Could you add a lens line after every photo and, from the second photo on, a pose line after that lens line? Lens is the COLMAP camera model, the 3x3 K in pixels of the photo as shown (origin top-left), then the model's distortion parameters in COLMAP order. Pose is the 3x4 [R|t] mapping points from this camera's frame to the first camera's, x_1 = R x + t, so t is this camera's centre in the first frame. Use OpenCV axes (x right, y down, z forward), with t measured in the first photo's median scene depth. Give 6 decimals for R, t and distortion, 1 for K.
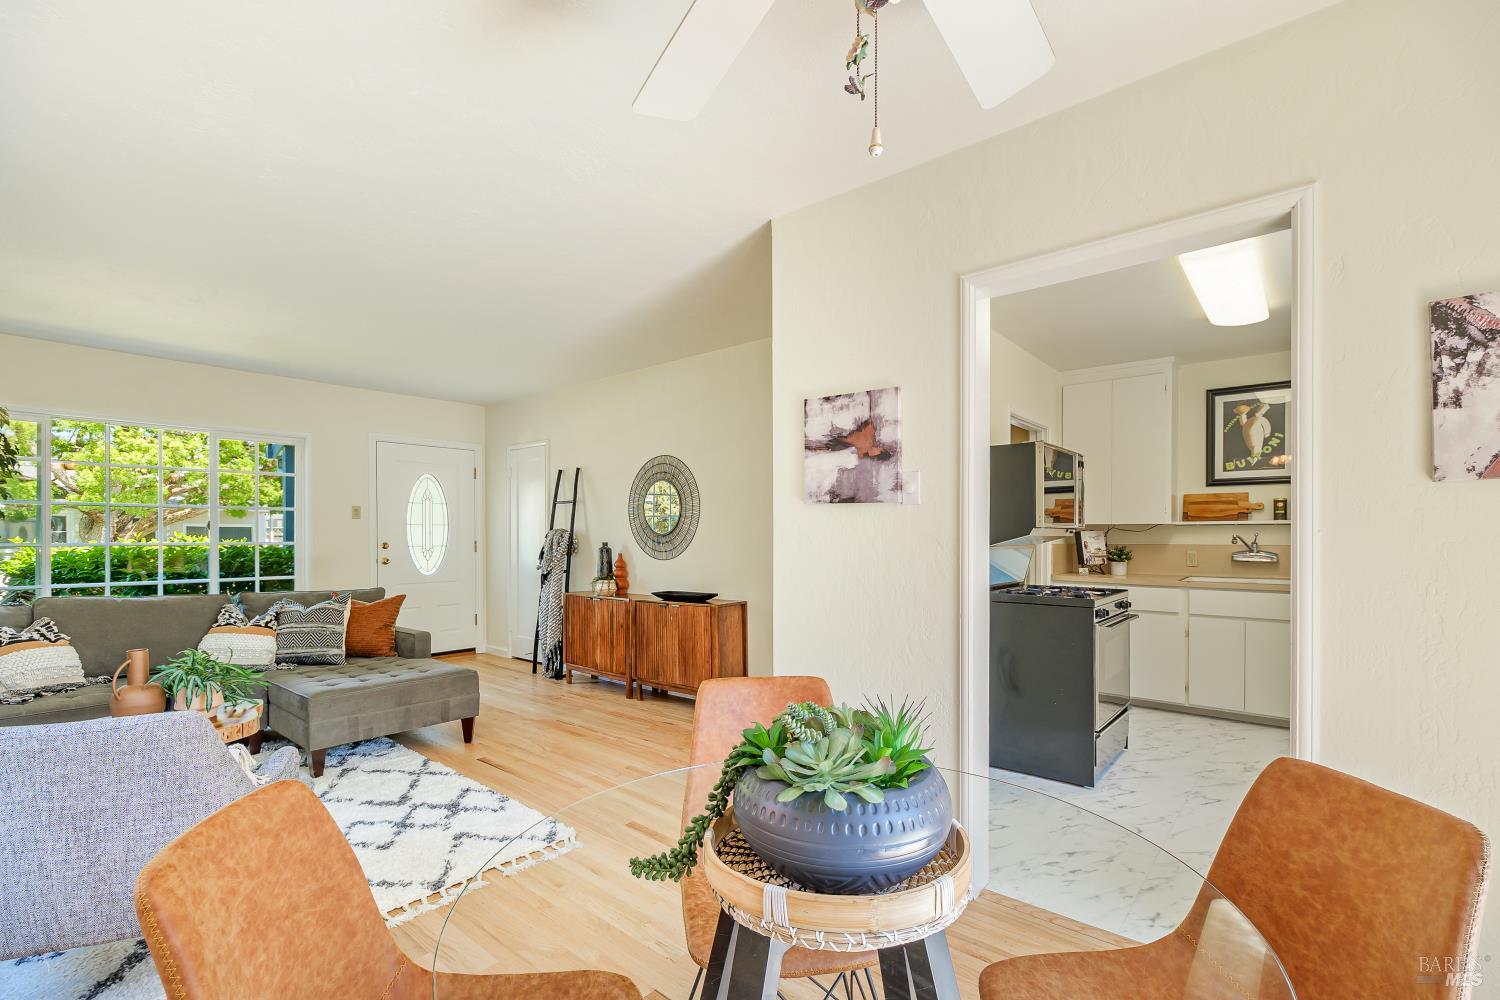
lens RADIAL K [[653.5, 0, 768.8], [0, 653.5, 542.4], [0, 0, 1]] dist [-0.004982, -0.000539]
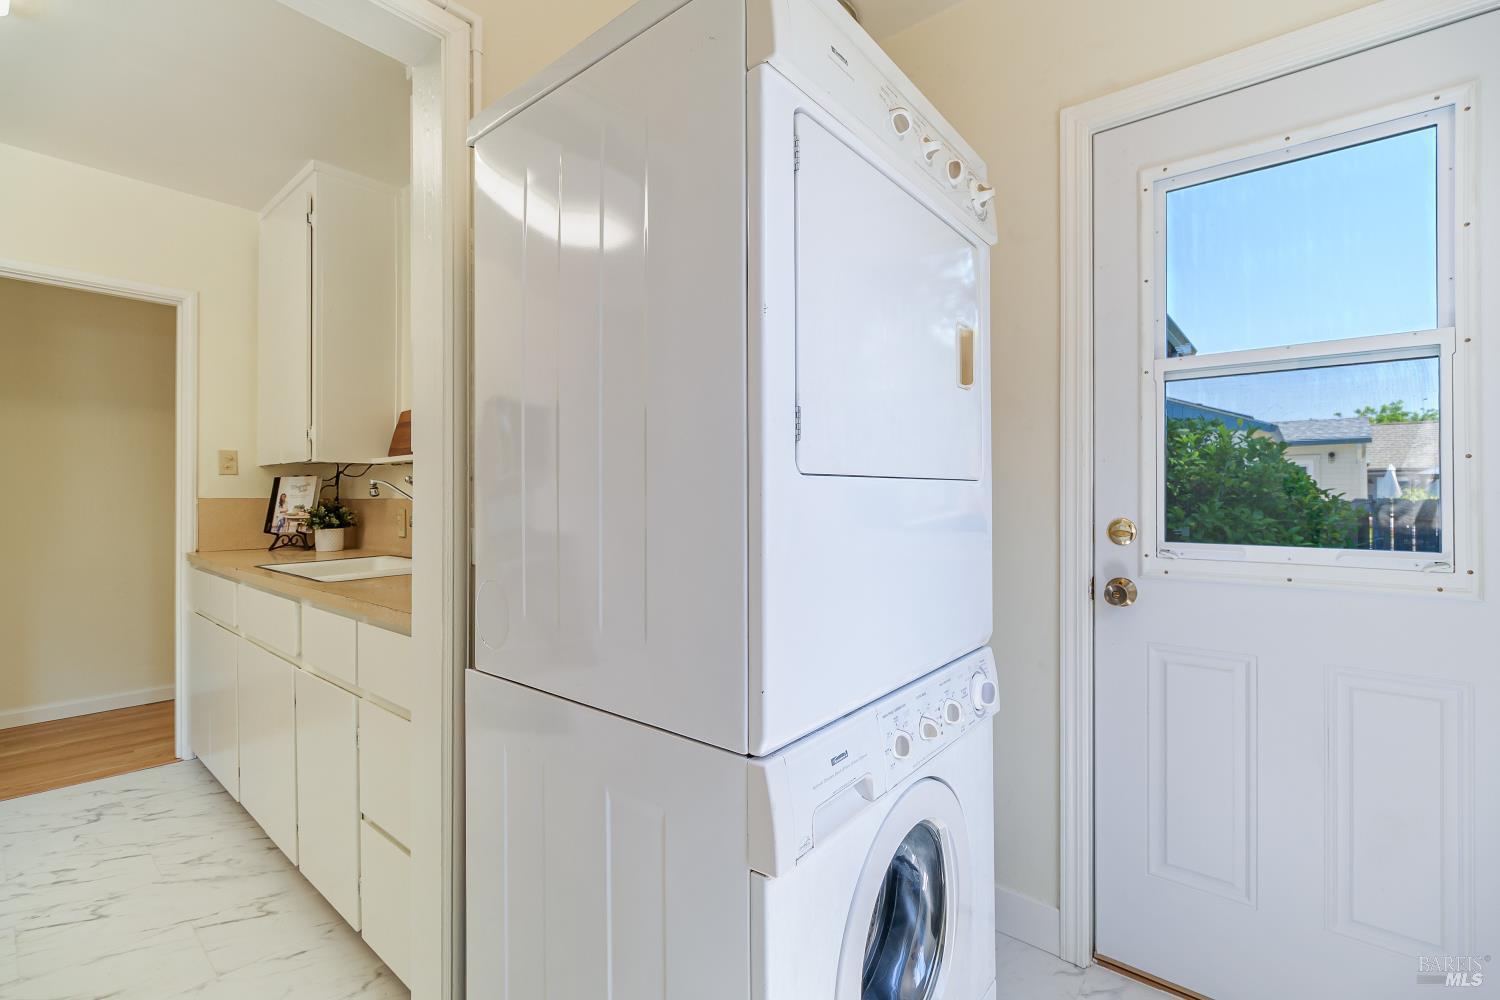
lens RADIAL K [[653.5, 0, 752.5], [0, 653.5, 488.1], [0, 0, 1]] dist [-0.004982, -0.000539]
pose [[0.999944, -0.009451, 0.004802, 1.007827], [0.009510, 0.999878, -0.012426, 0.004980], [-0.004684, 0.012471, 0.999911, 0.459122]]
